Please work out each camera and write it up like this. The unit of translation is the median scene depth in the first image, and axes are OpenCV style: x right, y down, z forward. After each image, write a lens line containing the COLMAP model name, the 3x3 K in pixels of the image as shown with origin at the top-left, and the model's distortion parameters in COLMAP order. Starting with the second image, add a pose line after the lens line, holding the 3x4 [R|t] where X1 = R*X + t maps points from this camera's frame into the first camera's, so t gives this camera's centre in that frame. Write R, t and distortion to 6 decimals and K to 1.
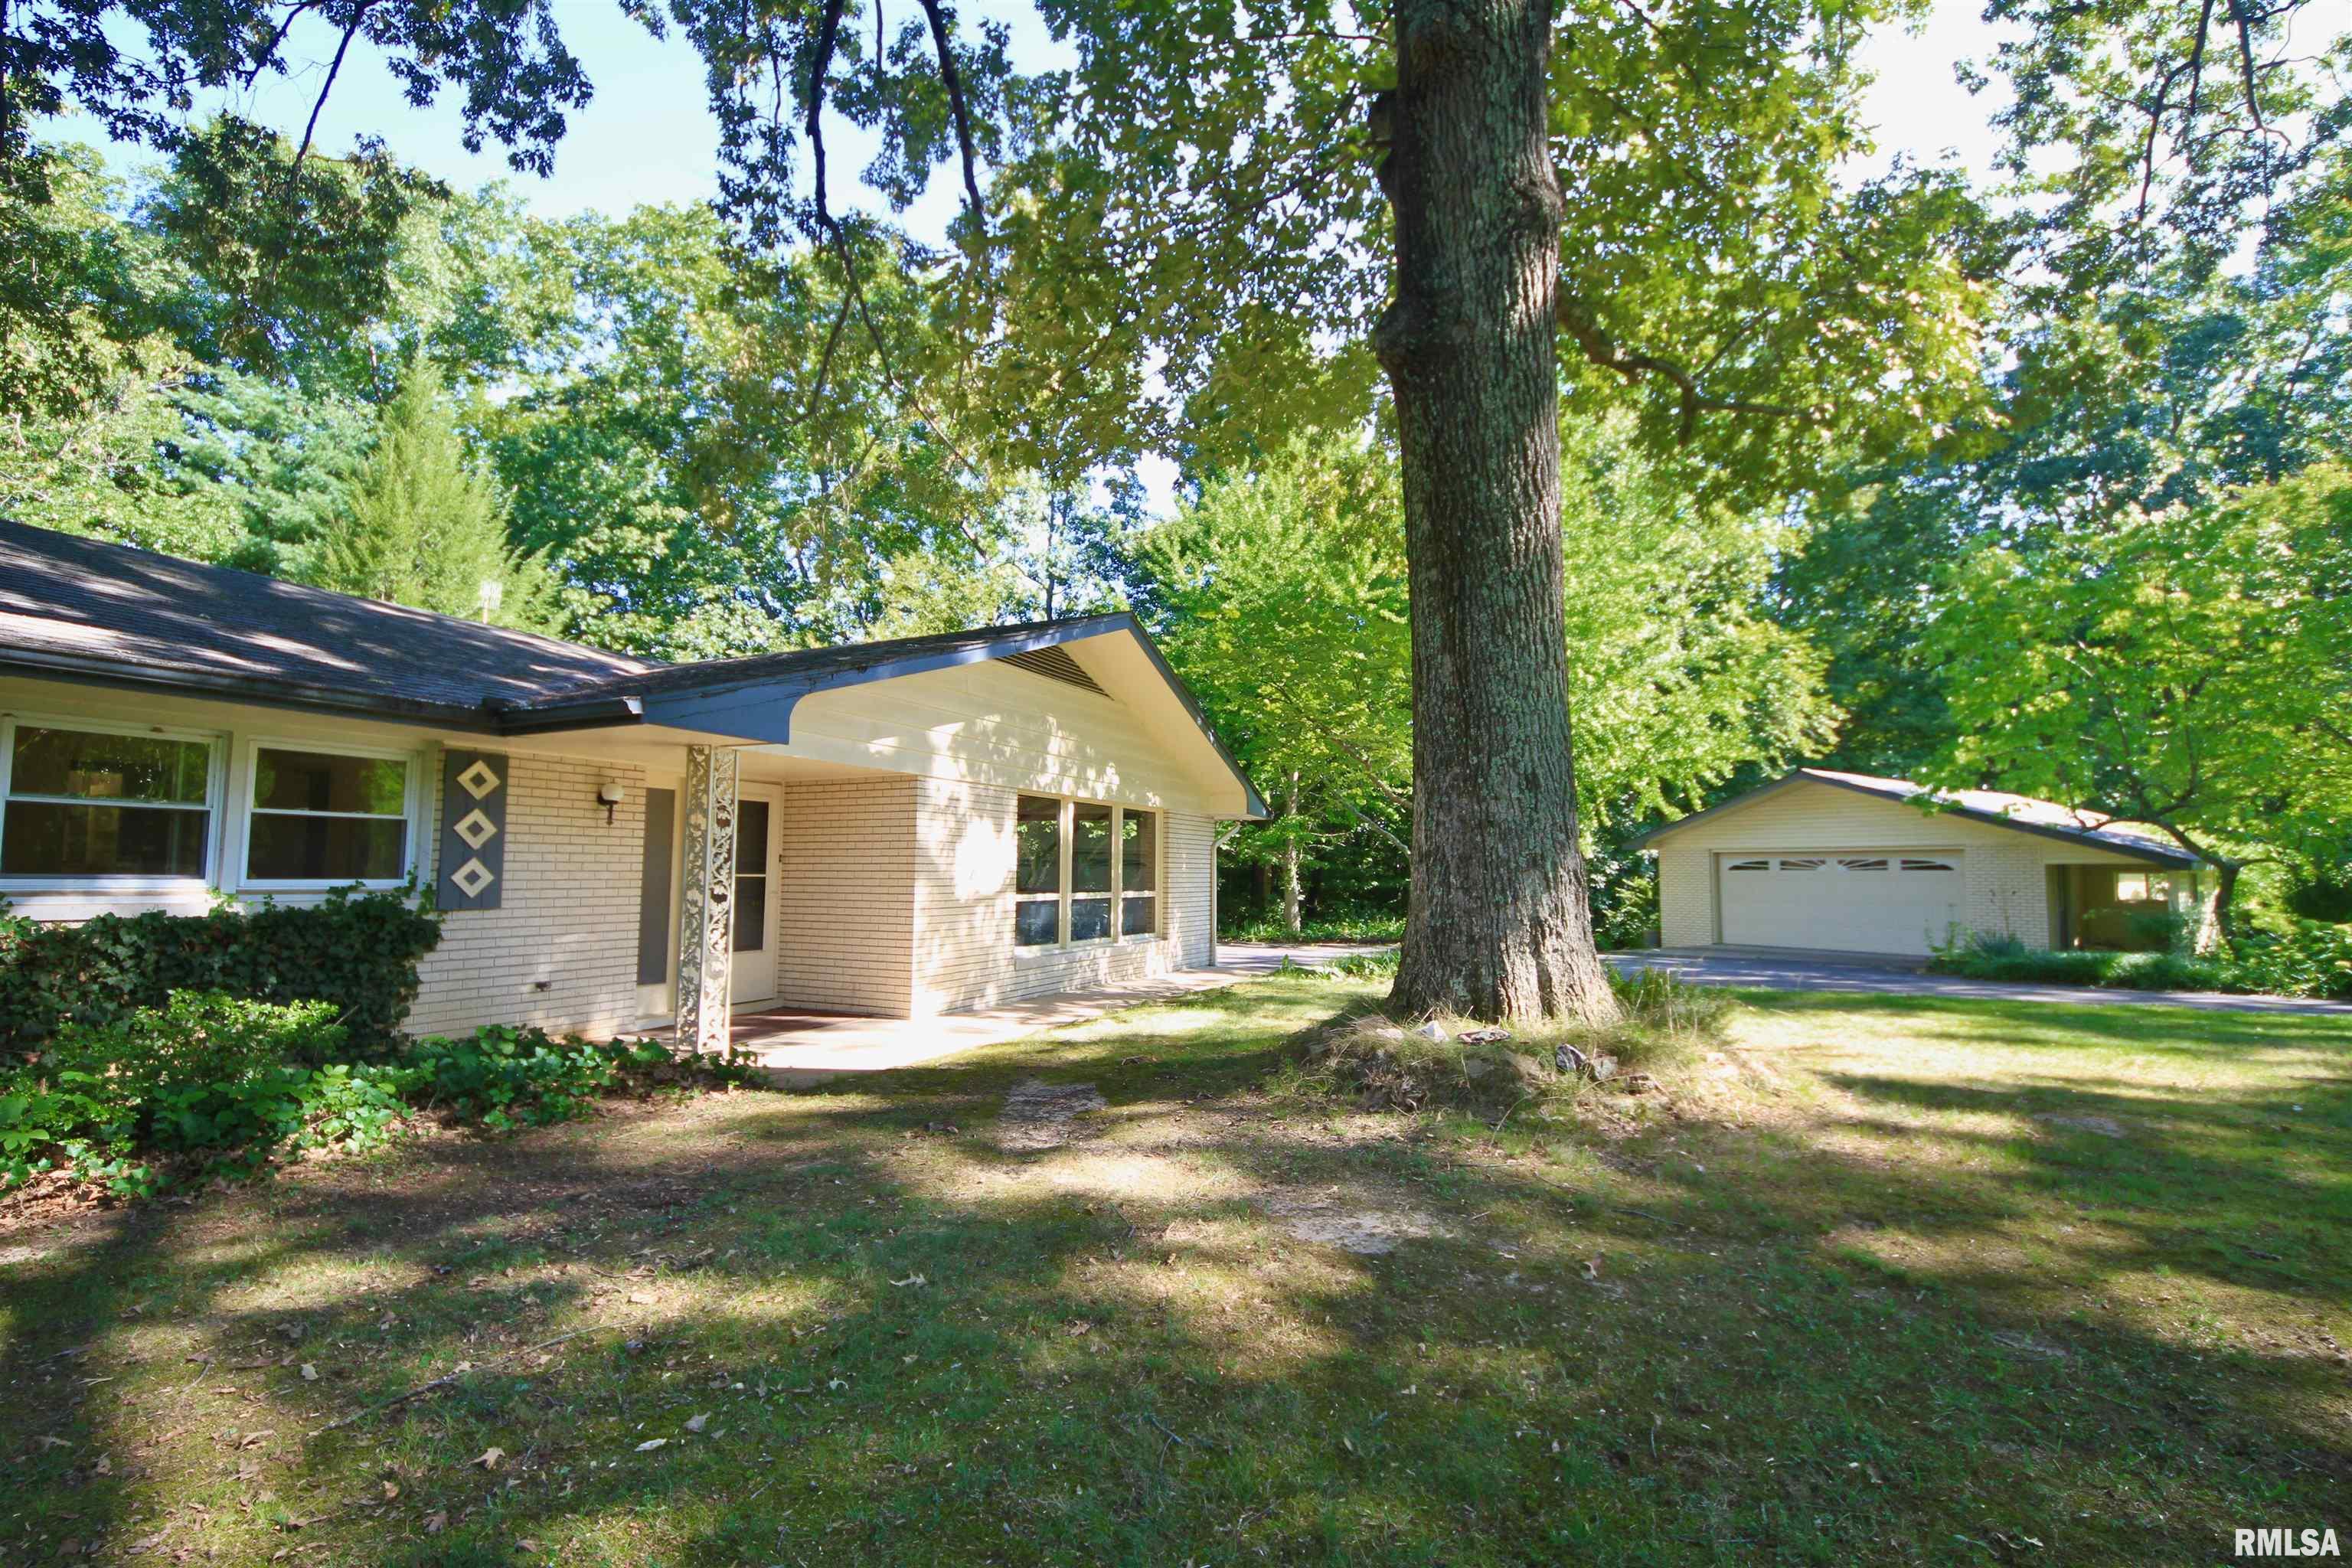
lens RADIAL K [[963.0, 0, 1184.0], [0, 963.0, 796.2], [0, 0, 1]] dist [-0.022786, -0.002372]
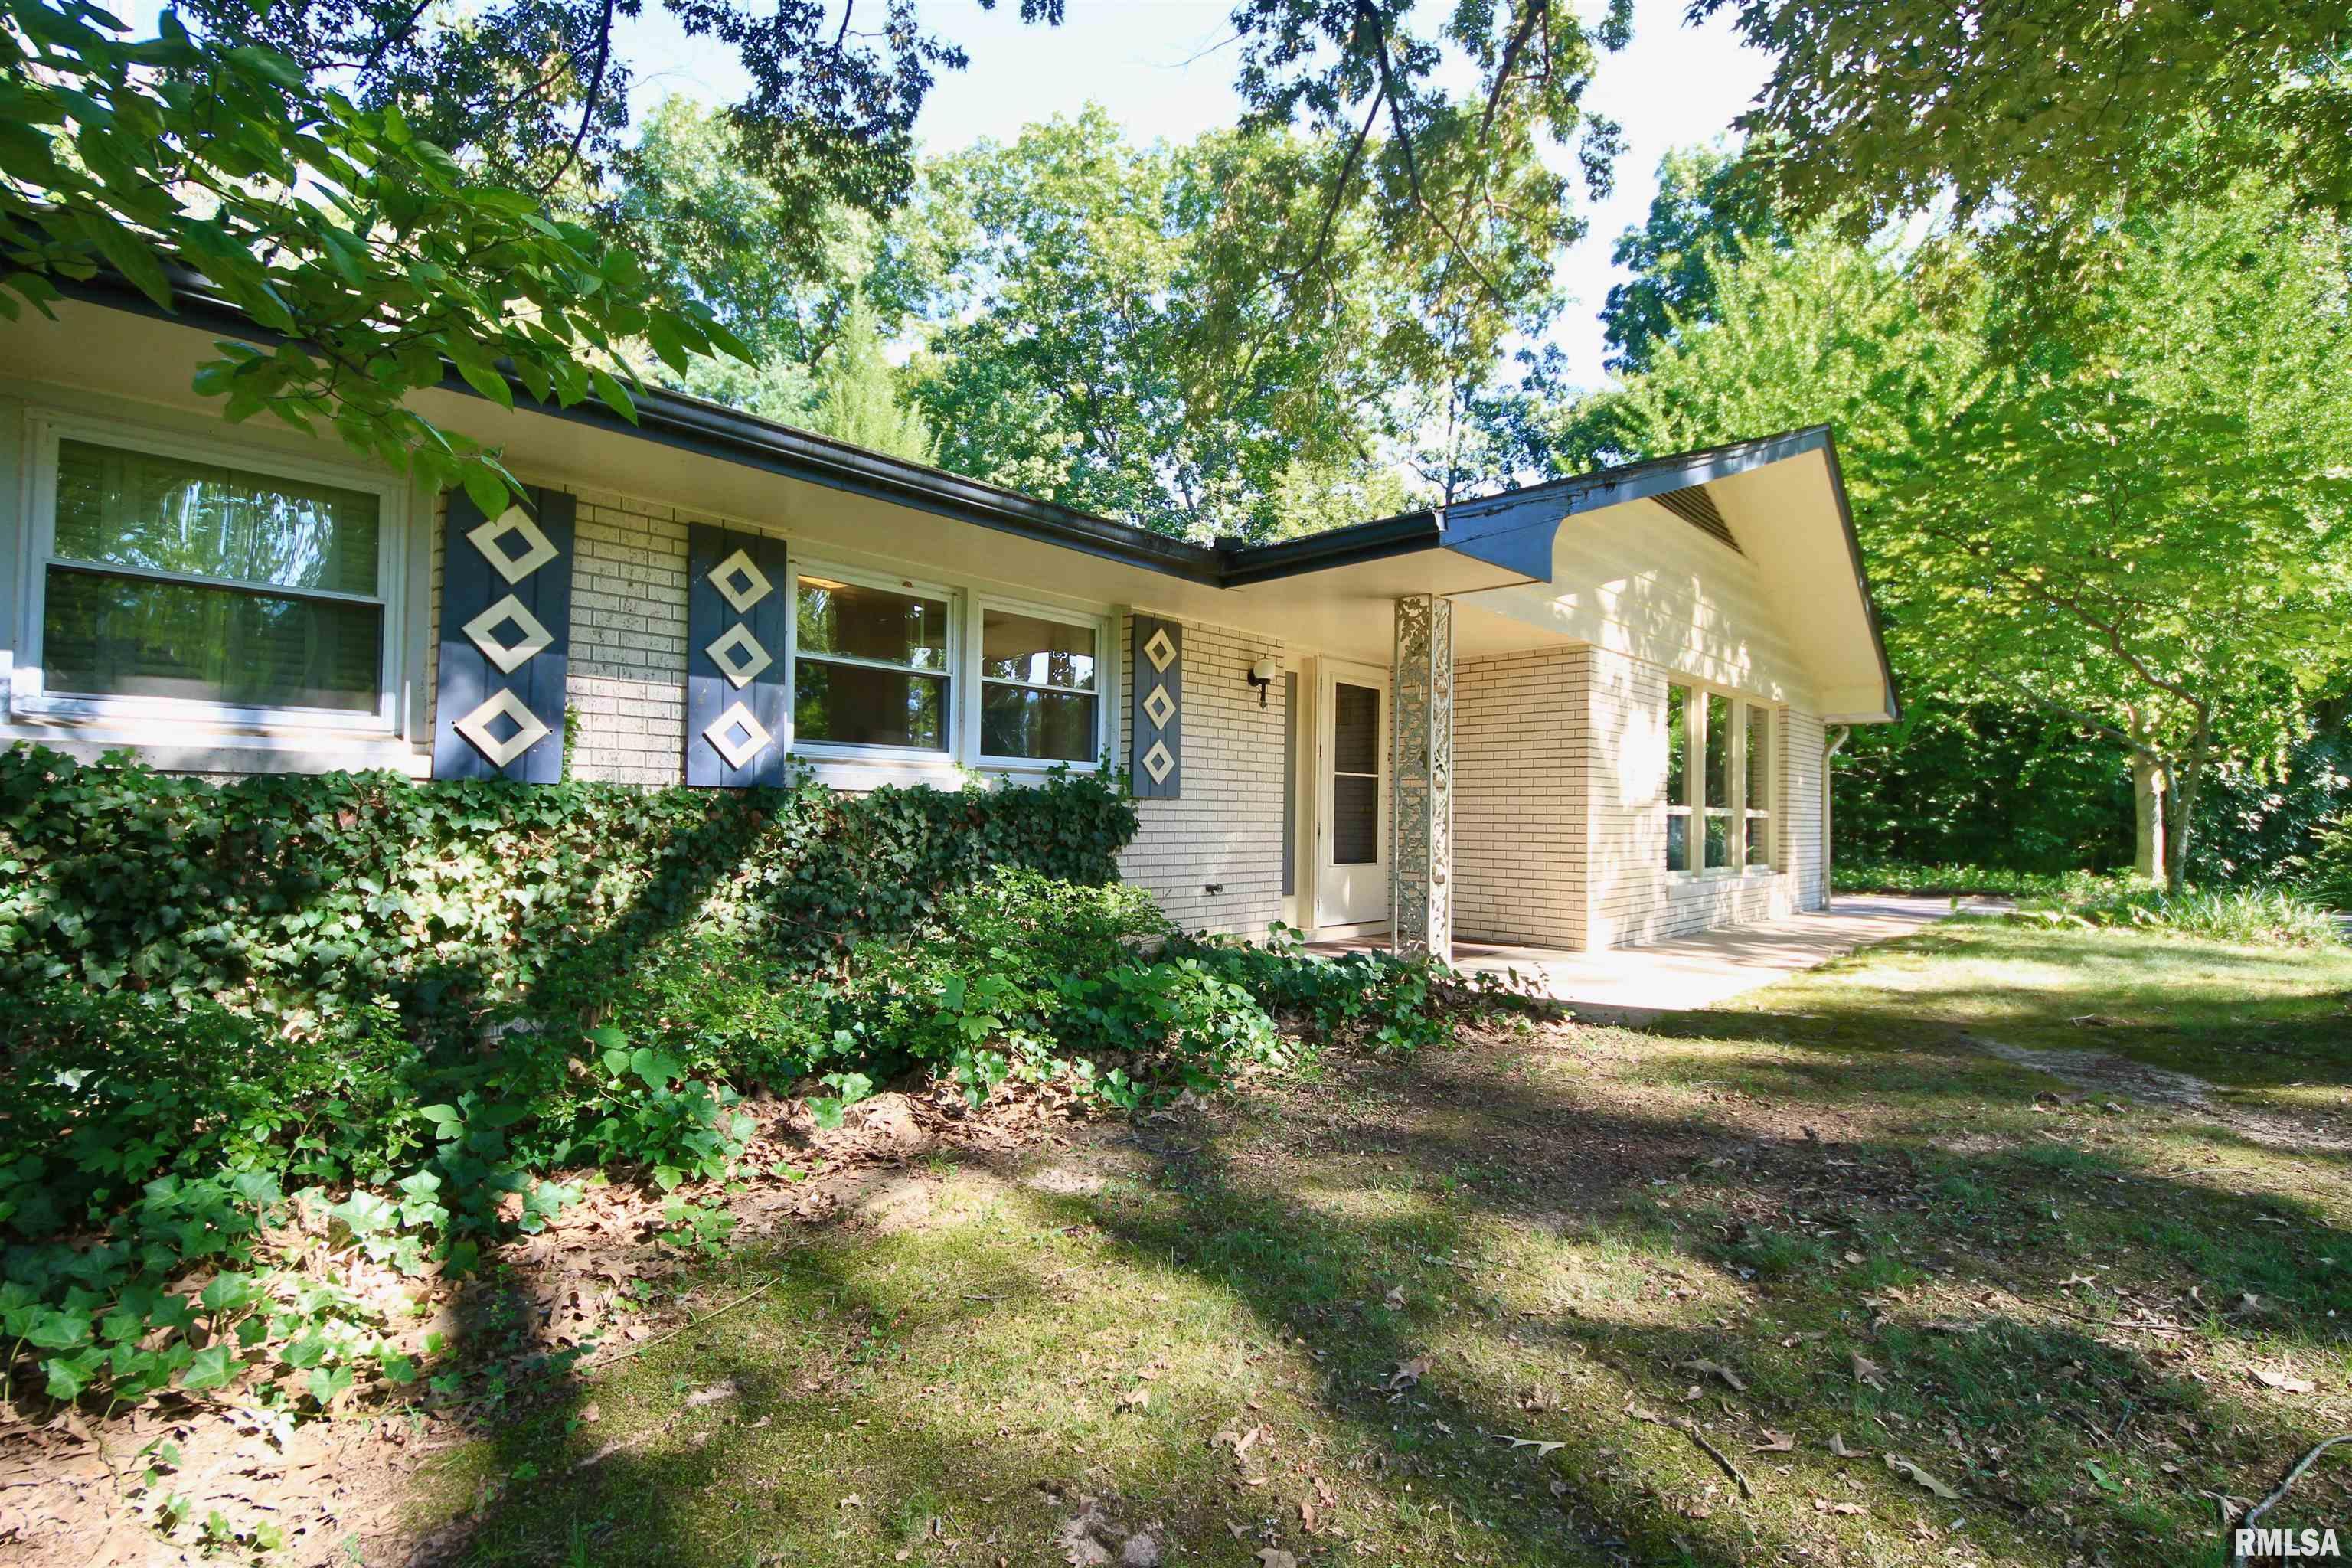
lens RADIAL K [[1028.0, 0, 1175.9], [0, 1028.0, 771.4], [0, 0, 1]] dist [0.005614, 0.000047]
pose [[0.946069, -0.008788, -0.323847, -0.252682], [0.019085, 0.999408, 0.028633, 0.039836], [0.323403, -0.033269, 0.945676, 0.066875]]
